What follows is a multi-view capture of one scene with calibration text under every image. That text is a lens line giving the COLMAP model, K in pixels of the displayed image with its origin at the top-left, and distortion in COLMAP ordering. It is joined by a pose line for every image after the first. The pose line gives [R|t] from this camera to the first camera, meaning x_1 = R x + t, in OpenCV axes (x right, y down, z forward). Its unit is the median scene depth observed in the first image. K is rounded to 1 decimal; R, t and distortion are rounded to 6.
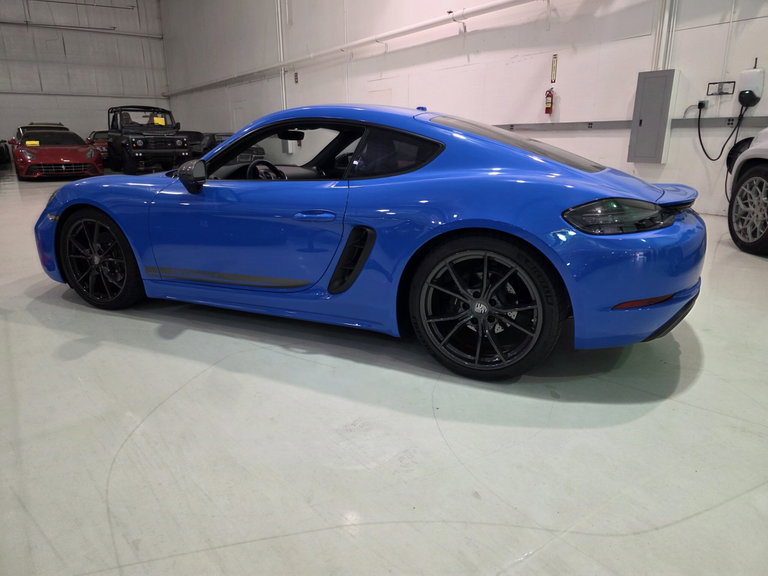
lens RADIAL K [[524.9, 0, 379.5], [0, 524.9, 287.0], [0, 0, 1]] dist [0.048313, -0.048814]
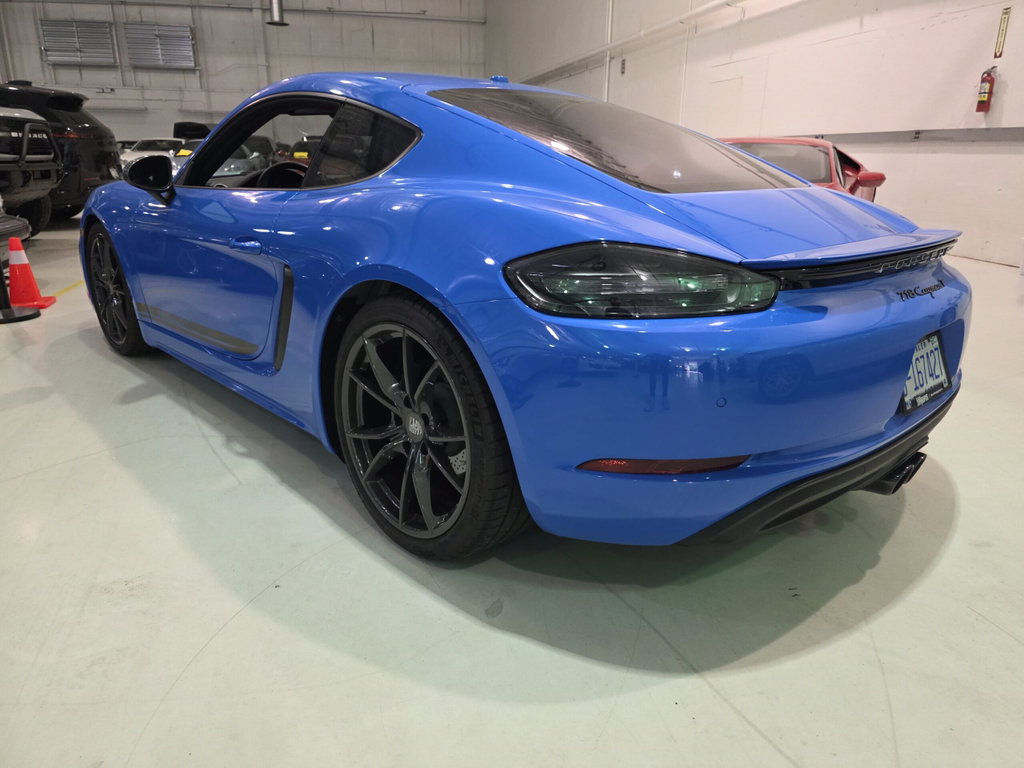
lens RADIAL K [[699.9, 0, 507.0], [0, 699.9, 387.8], [0, 0, 1]] dist [0.048313, -0.048814]
pose [[0.929032, 0.130698, -0.346148, 0.143656], [-0.116340, 0.991270, 0.062035, -0.016012], [0.351234, -0.017362, 0.936127, 0.088378]]
